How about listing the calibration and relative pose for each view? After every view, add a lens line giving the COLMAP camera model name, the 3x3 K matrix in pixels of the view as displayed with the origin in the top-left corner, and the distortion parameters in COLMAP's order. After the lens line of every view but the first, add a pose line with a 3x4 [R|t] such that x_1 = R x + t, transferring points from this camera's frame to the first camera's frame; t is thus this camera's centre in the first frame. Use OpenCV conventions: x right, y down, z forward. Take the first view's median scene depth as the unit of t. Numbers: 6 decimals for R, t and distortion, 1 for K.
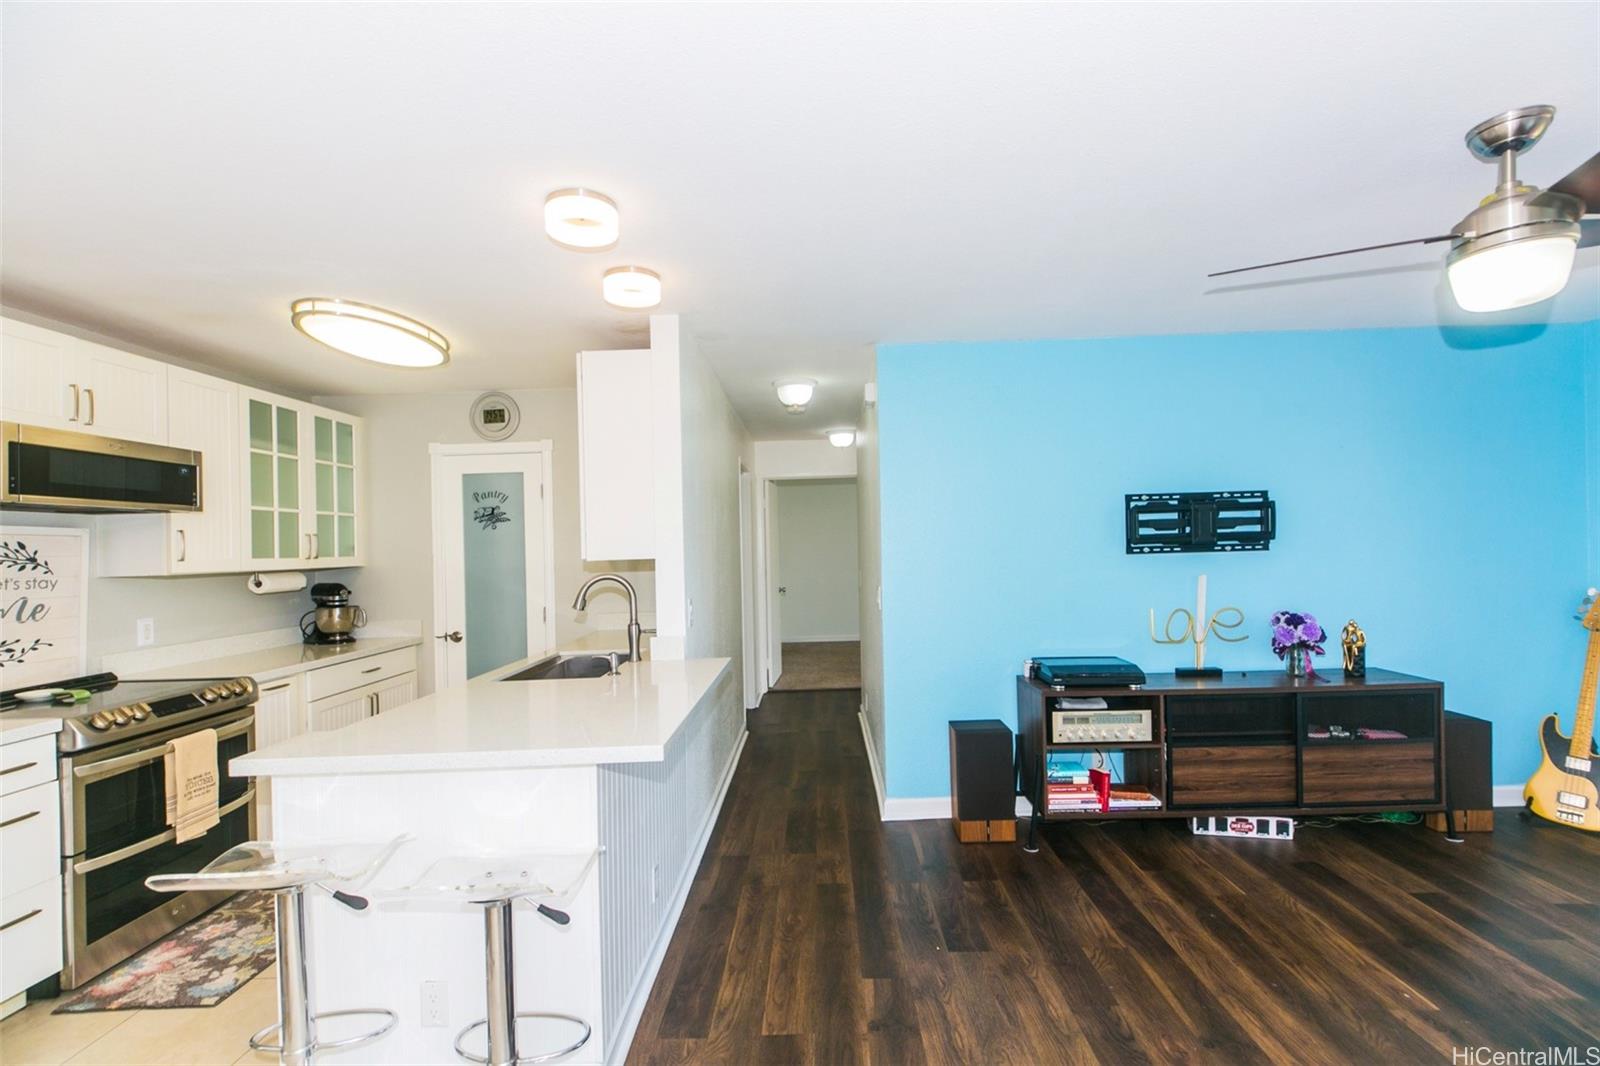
lens RADIAL K [[725.9, 0, 815.7], [0, 725.9, 535.4], [0, 0, 1]] dist [0.017194, -0.007458]
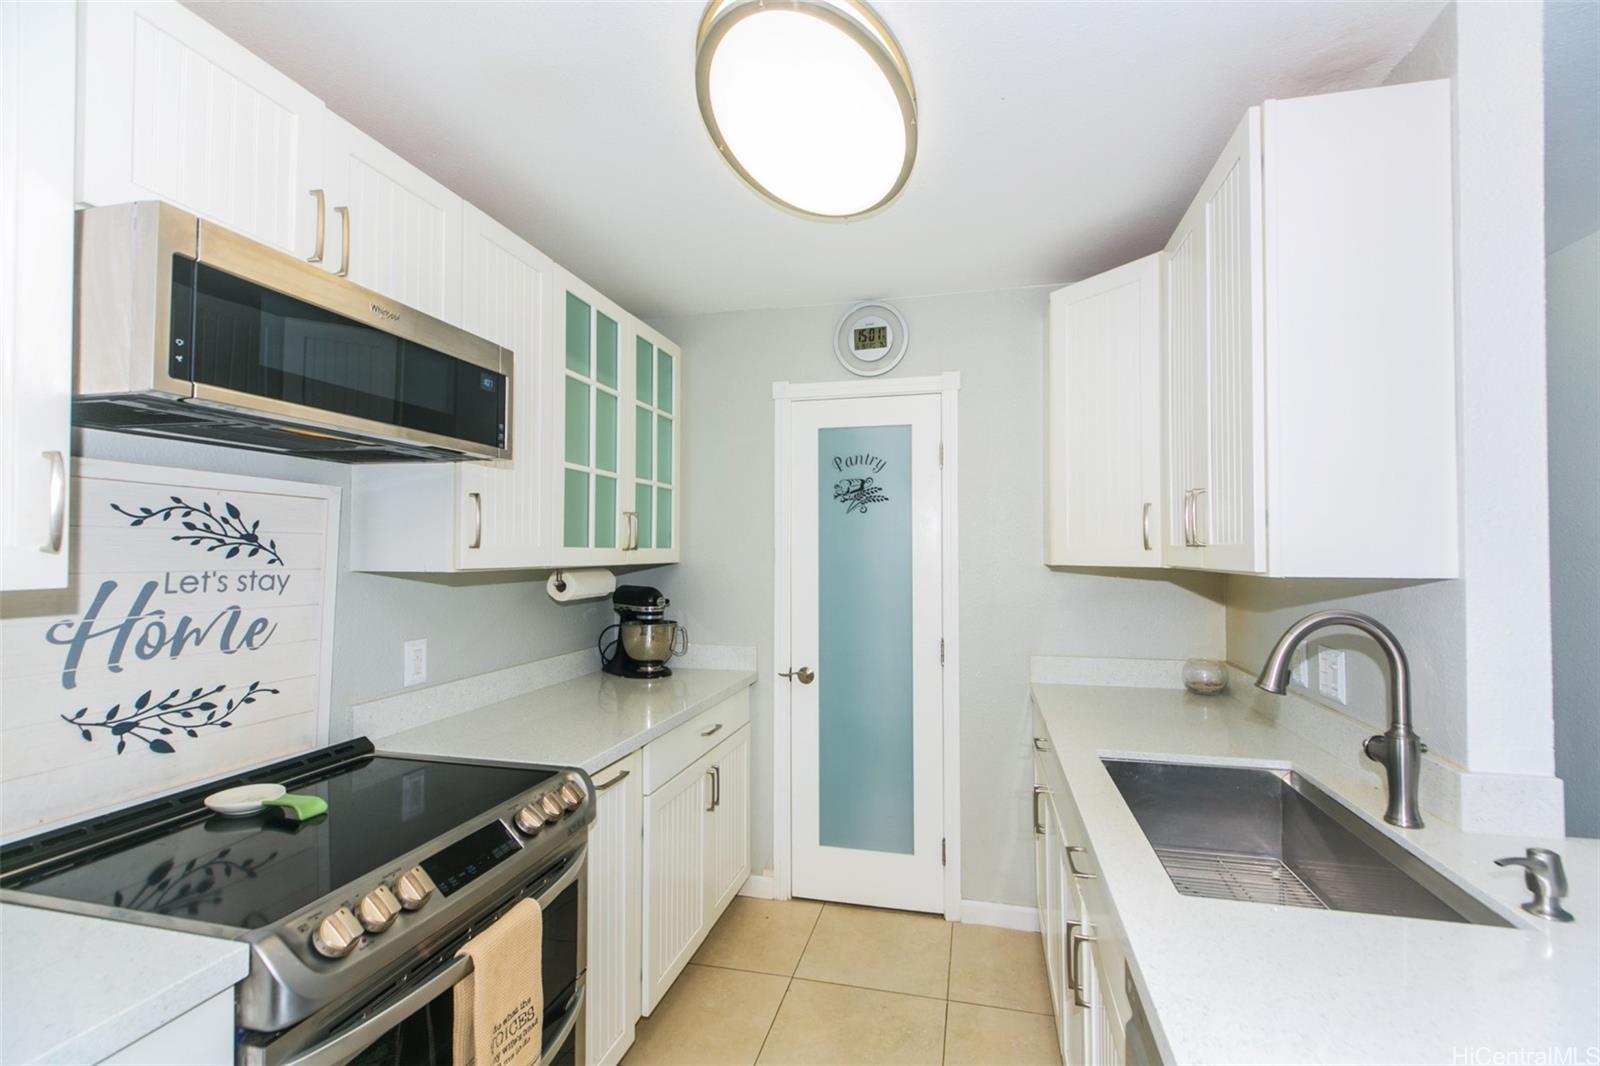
lens RADIAL K [[719.5, 0, 800.0], [0, 719.5, 533.0], [0, 0, 1]] dist [0.015331, -0.011814]
pose [[0.971534, 0.026085, -0.235460, -0.432577], [-0.027638, 0.999613, -0.003294, 0.016042], [0.235283, 0.009708, 0.971878, 0.455463]]
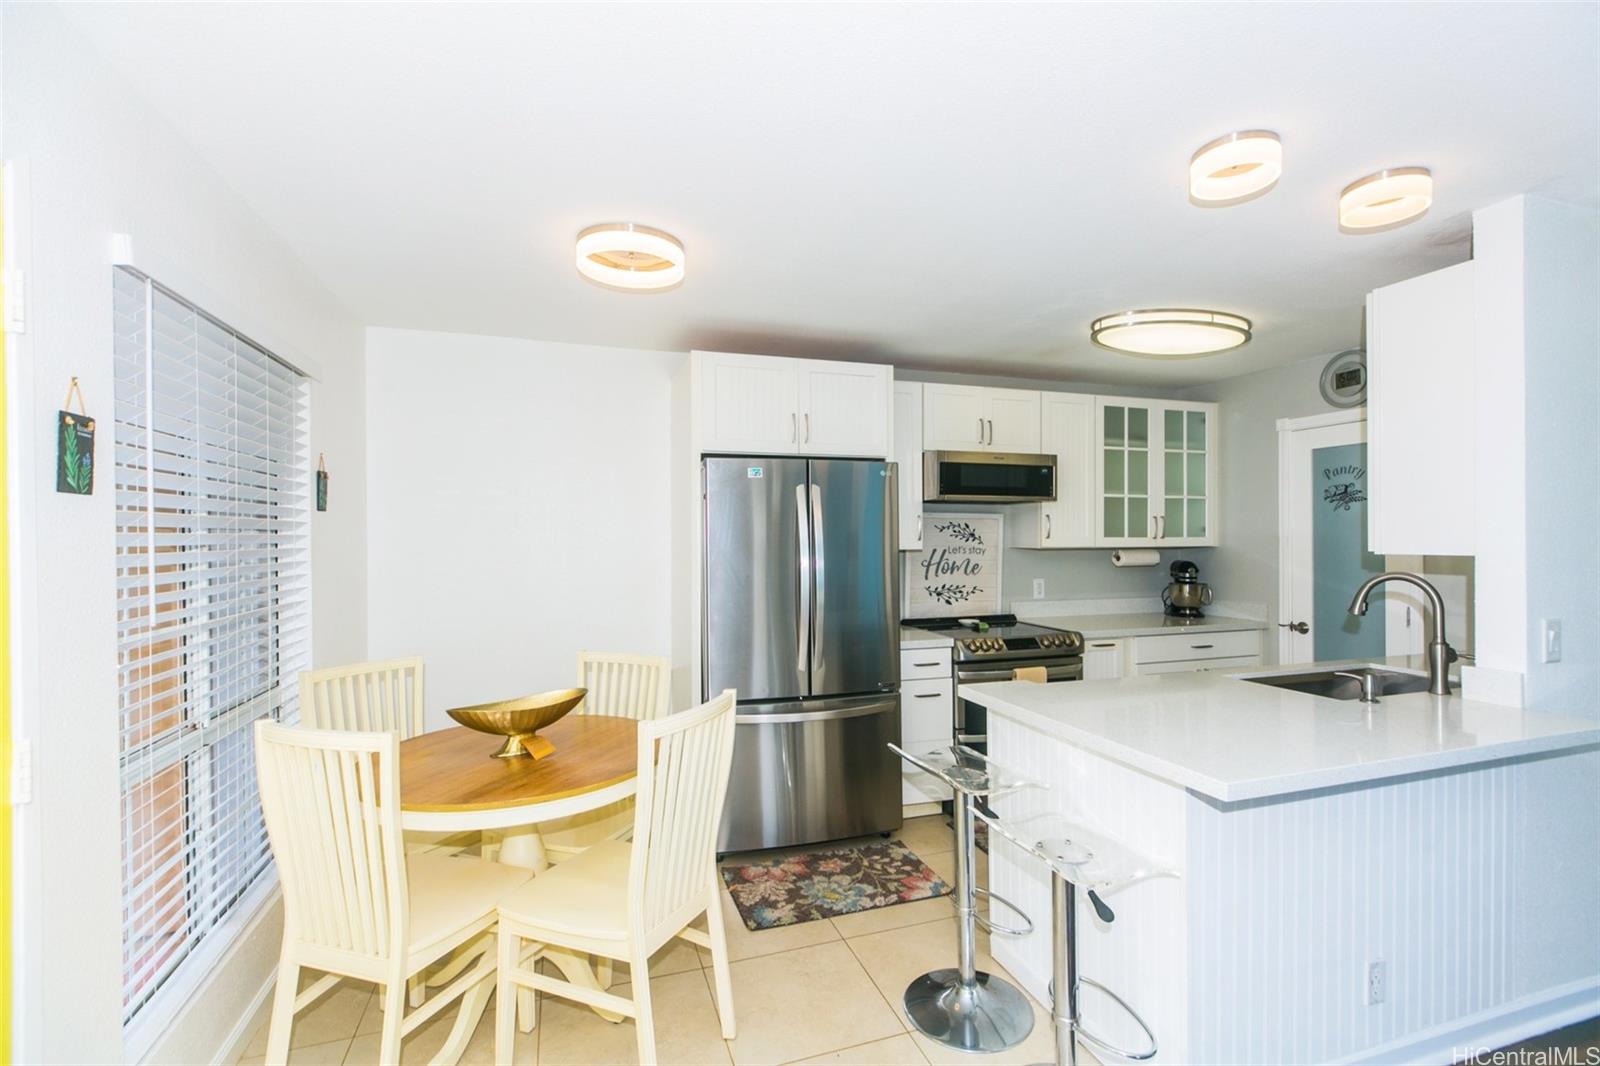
lens RADIAL K [[725.9, 0, 815.7], [0, 725.9, 535.4], [0, 0, 1]] dist [0.017194, -0.007458]
pose [[0.339336, 0.027282, -0.940269, 0.204051], [0.006306, 0.999491, 0.031276, -0.012185], [0.940644, -0.016542, 0.338991, 0.136597]]
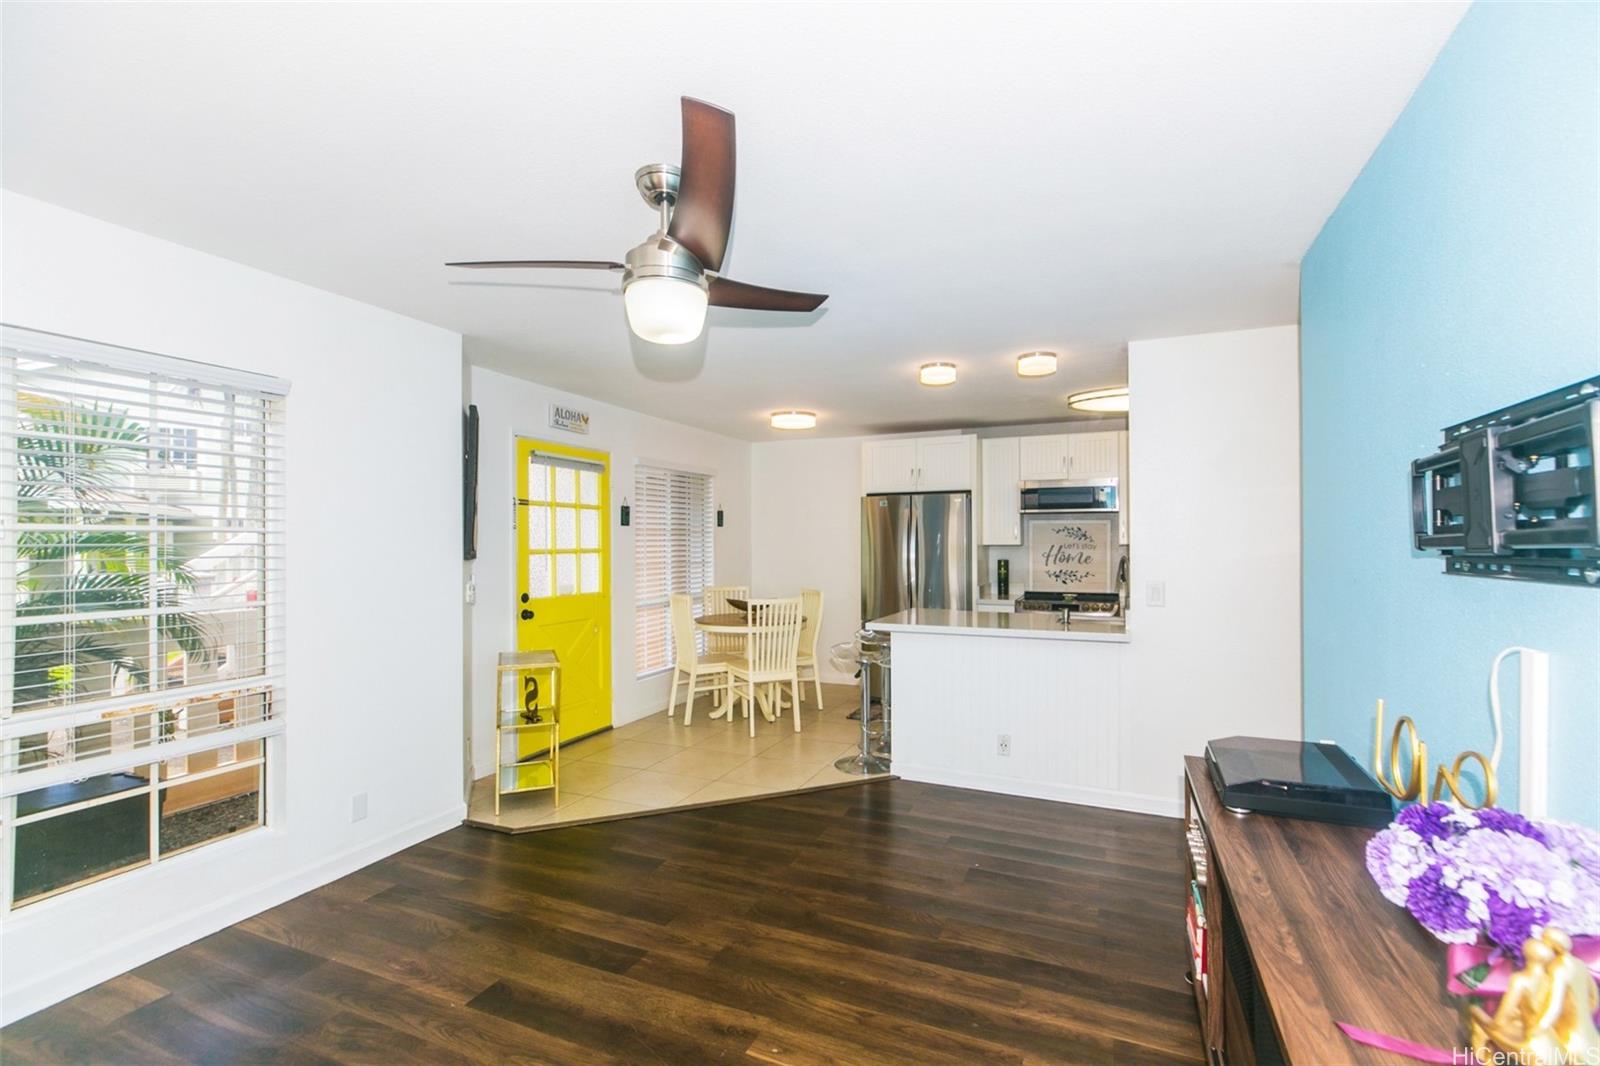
lens RADIAL K [[726.7, 0, 804.3], [0, 726.7, 538.9], [0, 0, 1]] dist [0.036451, -0.017238]
pose [[-0.389866, 0.025962, -0.920505, 0.990801], [0.027683, 0.999481, 0.016464, -0.011402], [0.920455, -0.019064, -0.390383, 0.860343]]
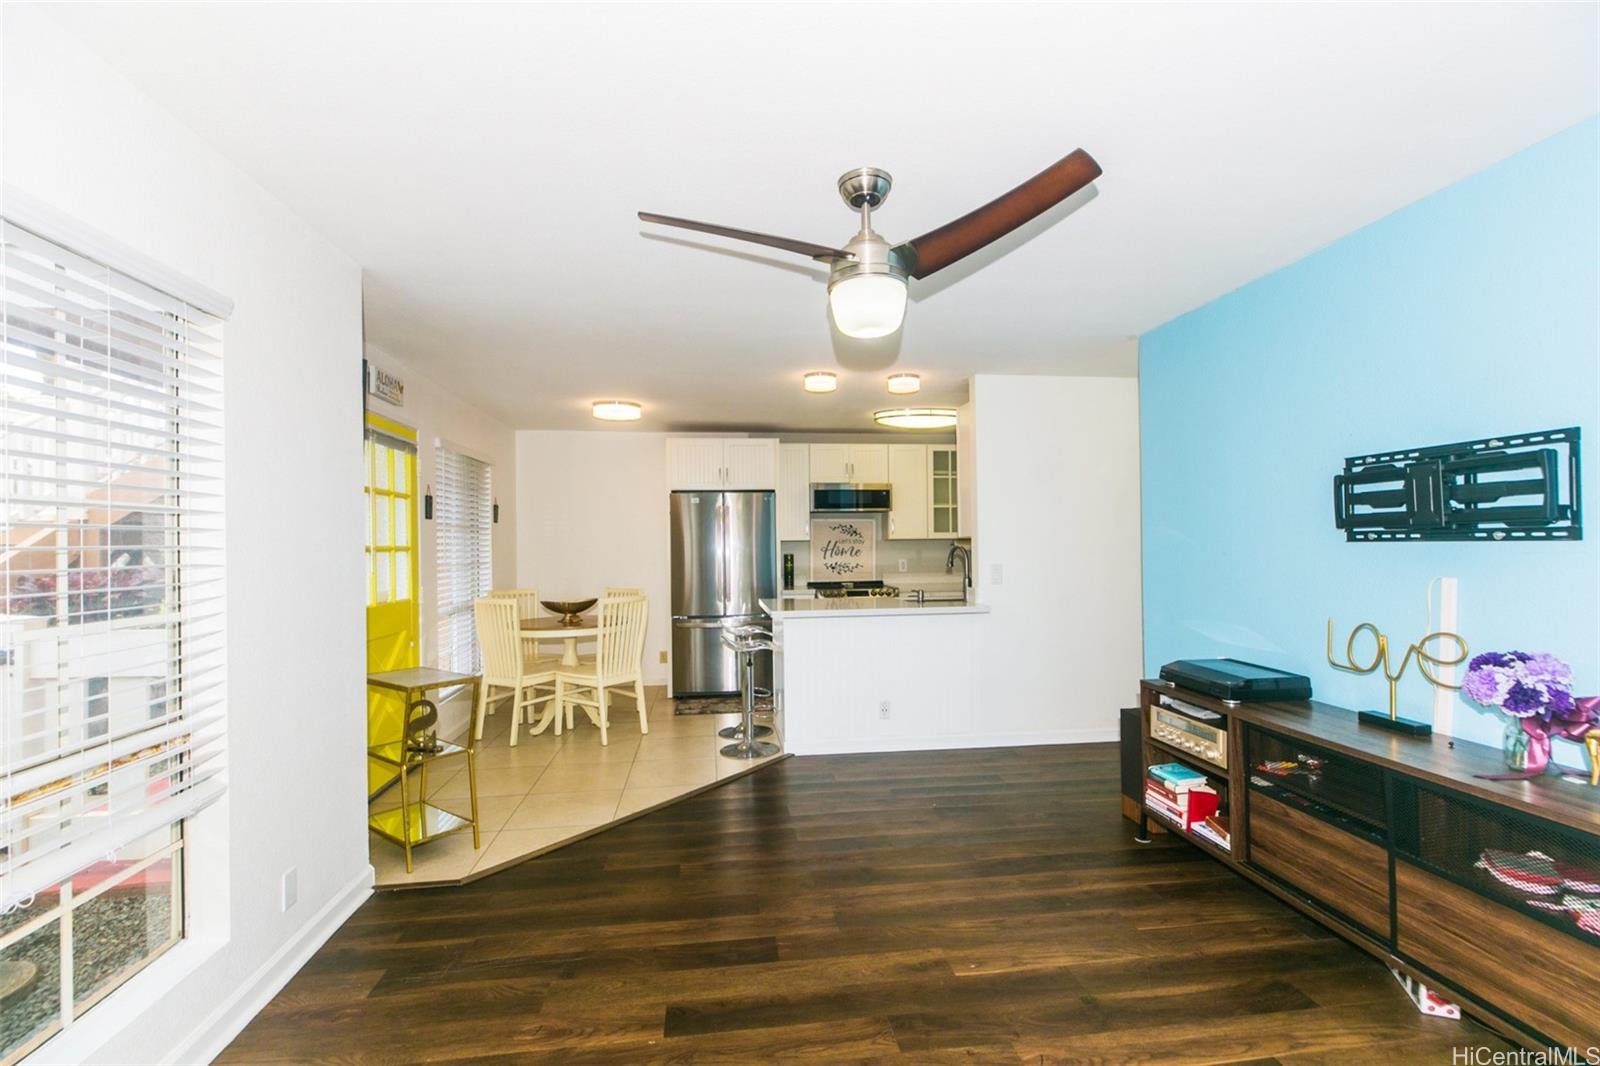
lens RADIAL K [[725.9, 0, 815.7], [0, 725.9, 535.4], [0, 0, 1]] dist [0.017194, -0.007458]
pose [[0.148786, 0.016737, -0.988728, 1.098063], [0.021367, 0.999569, 0.020136, -0.006112], [0.988639, -0.024122, 0.148364, 0.394251]]
